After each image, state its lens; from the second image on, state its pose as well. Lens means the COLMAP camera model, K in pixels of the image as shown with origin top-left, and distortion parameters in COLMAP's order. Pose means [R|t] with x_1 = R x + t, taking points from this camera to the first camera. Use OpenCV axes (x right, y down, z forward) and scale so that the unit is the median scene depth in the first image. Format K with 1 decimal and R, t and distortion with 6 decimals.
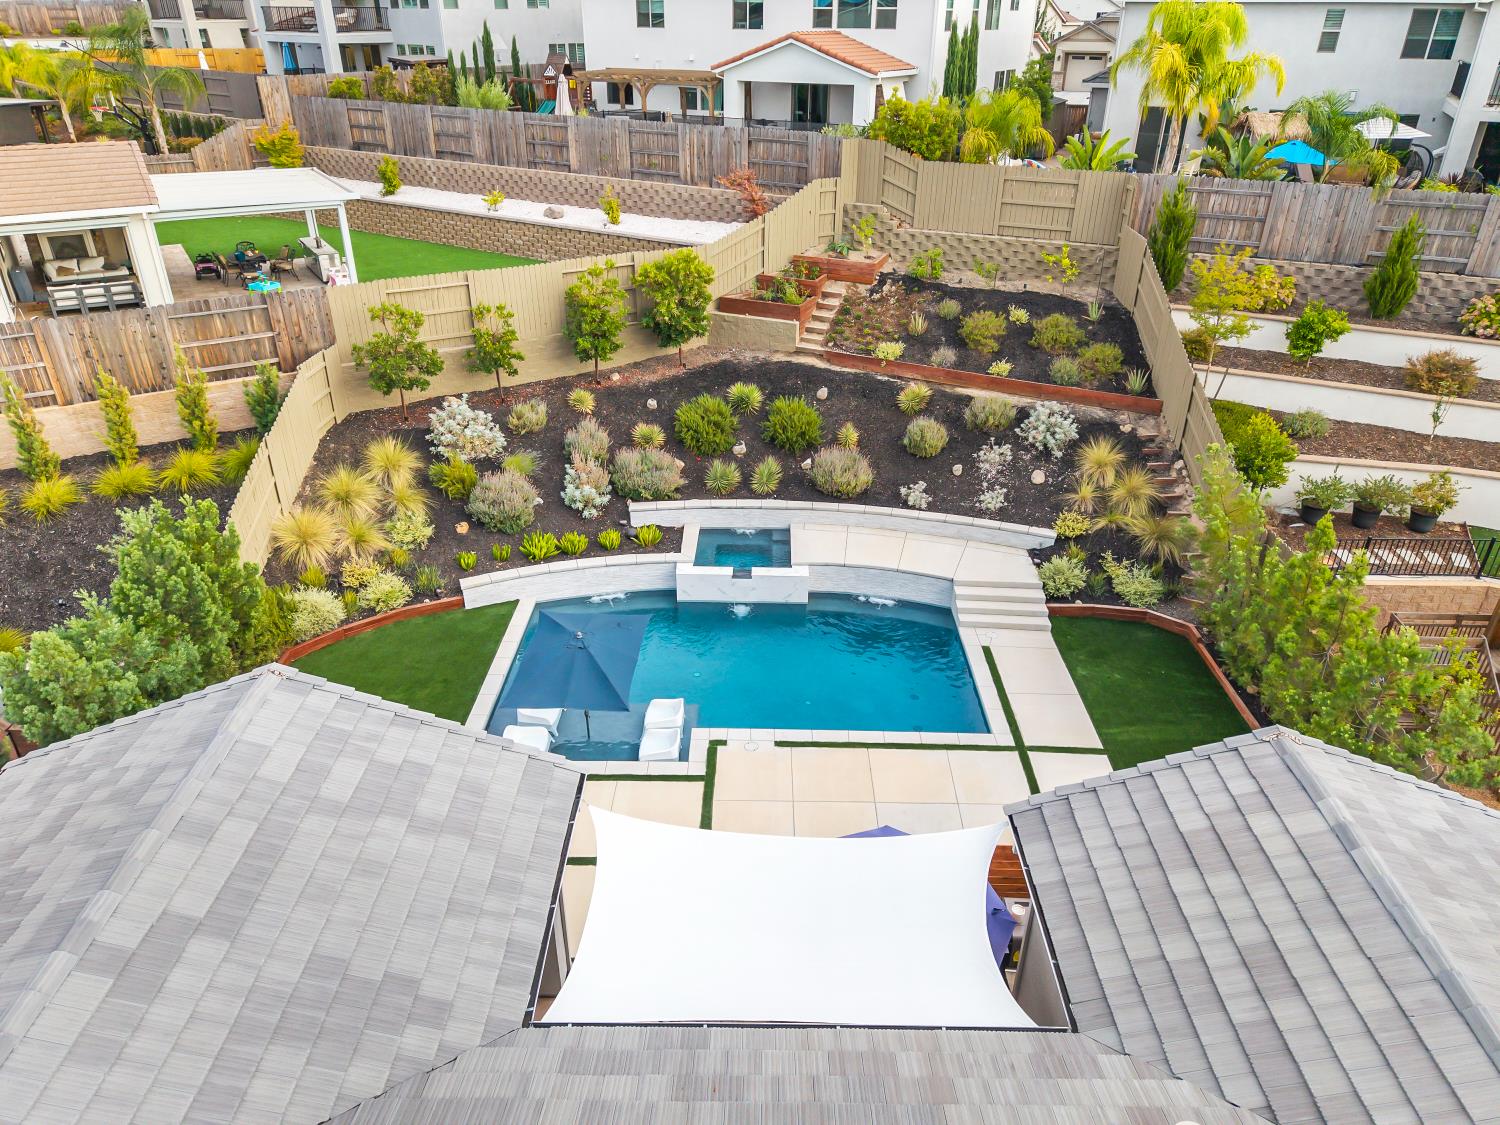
lens RADIAL K [[1014.7, 0, 742.3], [0, 1014.7, 560.4], [0, 0, 1]] dist [-0.032588, 0.023398]
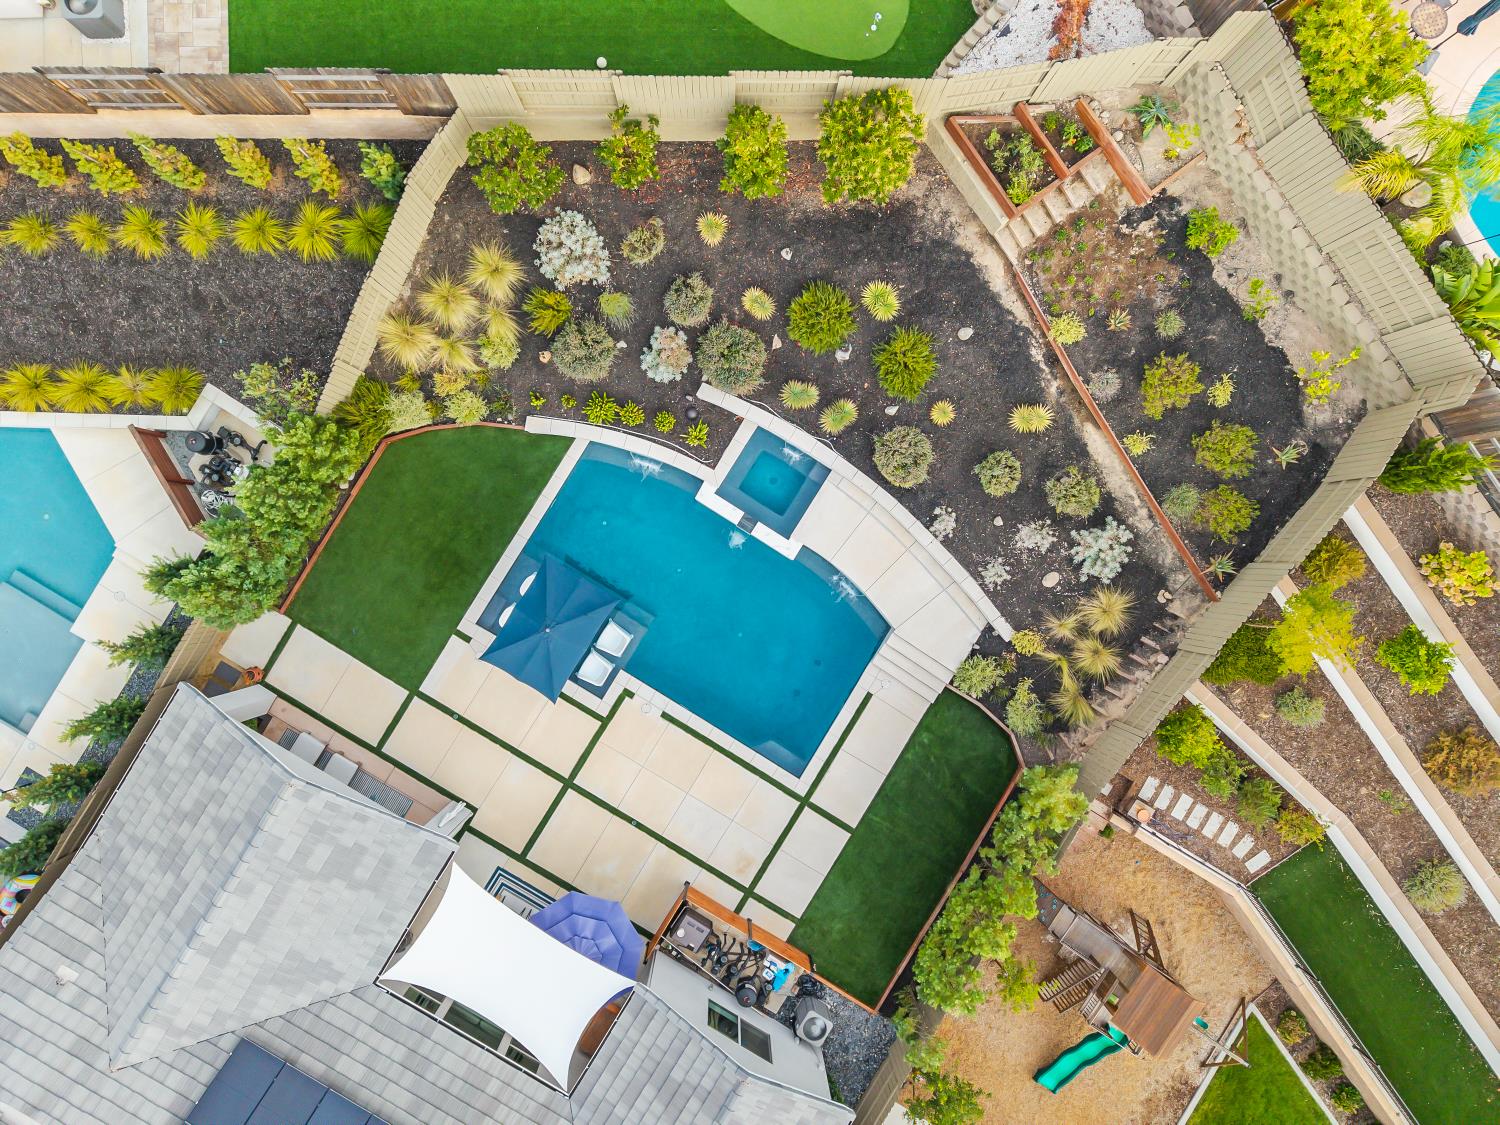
lens RADIAL K [[1000.2, 0, 750.0], [0, 1000.2, 562.5], [0, 0, 1]] dist [-0.022930, 0.019785]
pose [[0.861644, 0.507172, 0.018637, 0.003267], [-0.257096, 0.404535, 0.877640, -0.897489], [0.437575, -0.761005, 0.478957, 0.398488]]
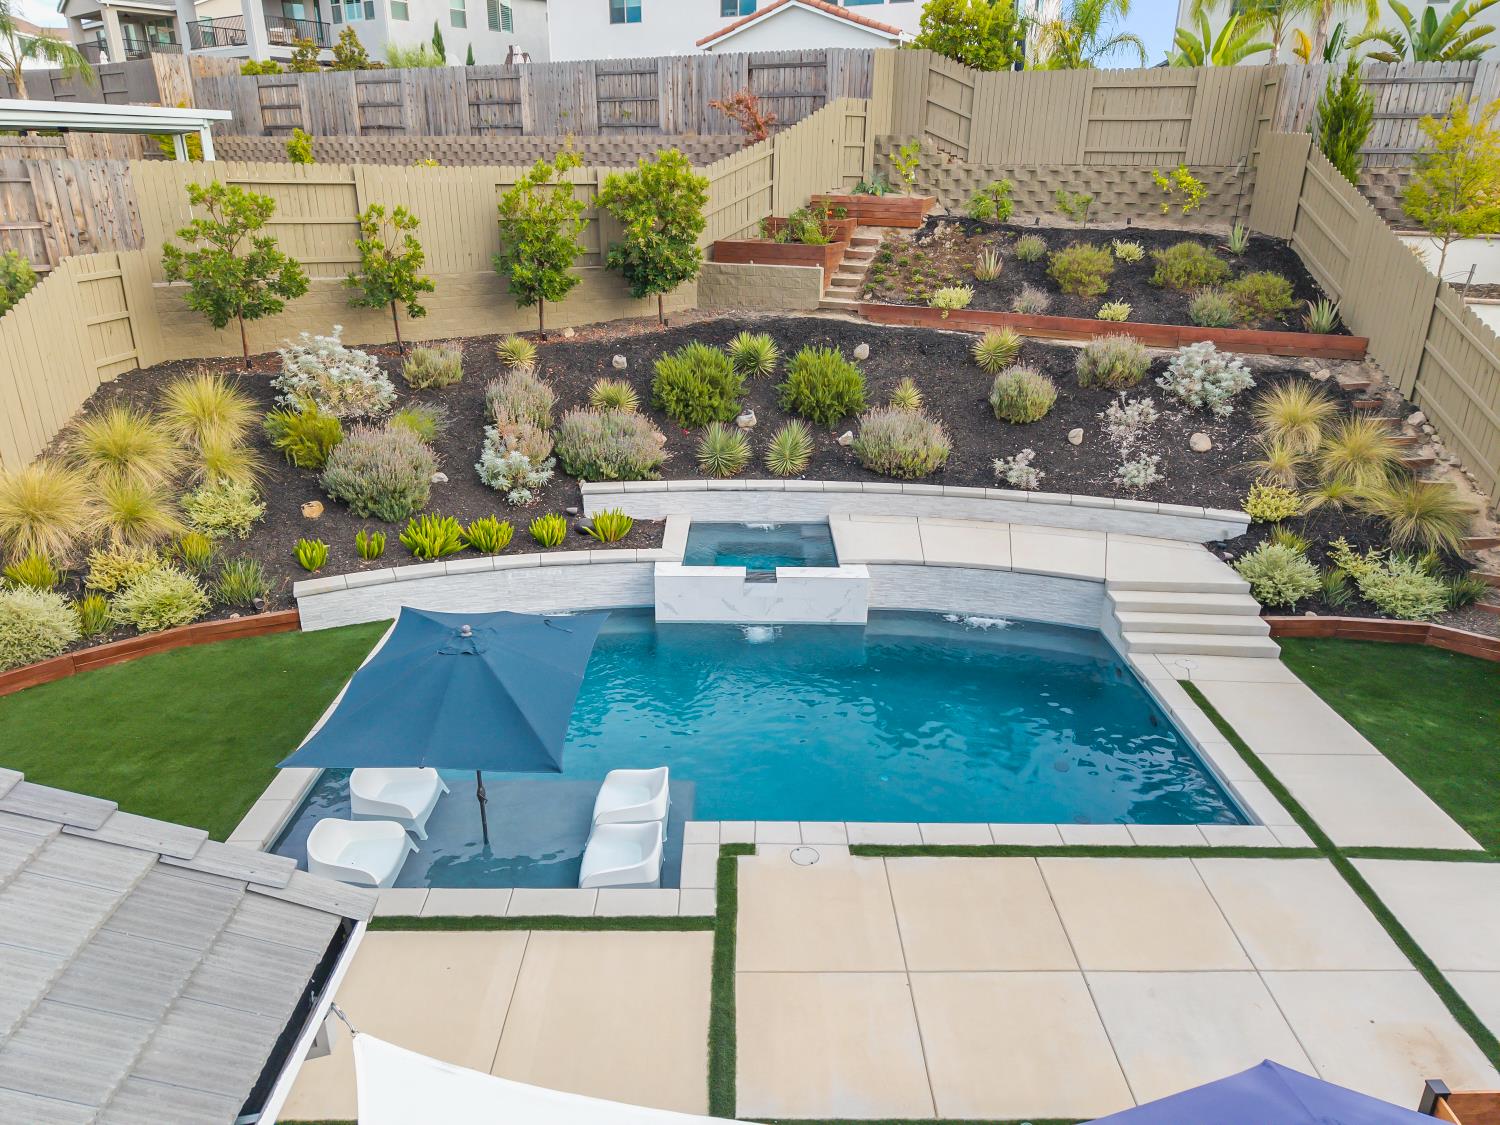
lens RADIAL K [[1014.7, 0, 742.3], [0, 1014.7, 560.4], [0, 0, 1]] dist [-0.032588, 0.023398]
pose [[0.999682, -0.003653, 0.024936, -0.025303], [0.006718, 0.992264, -0.123967, 0.074718], [-0.024290, 0.124095, 0.991973, 0.361423]]
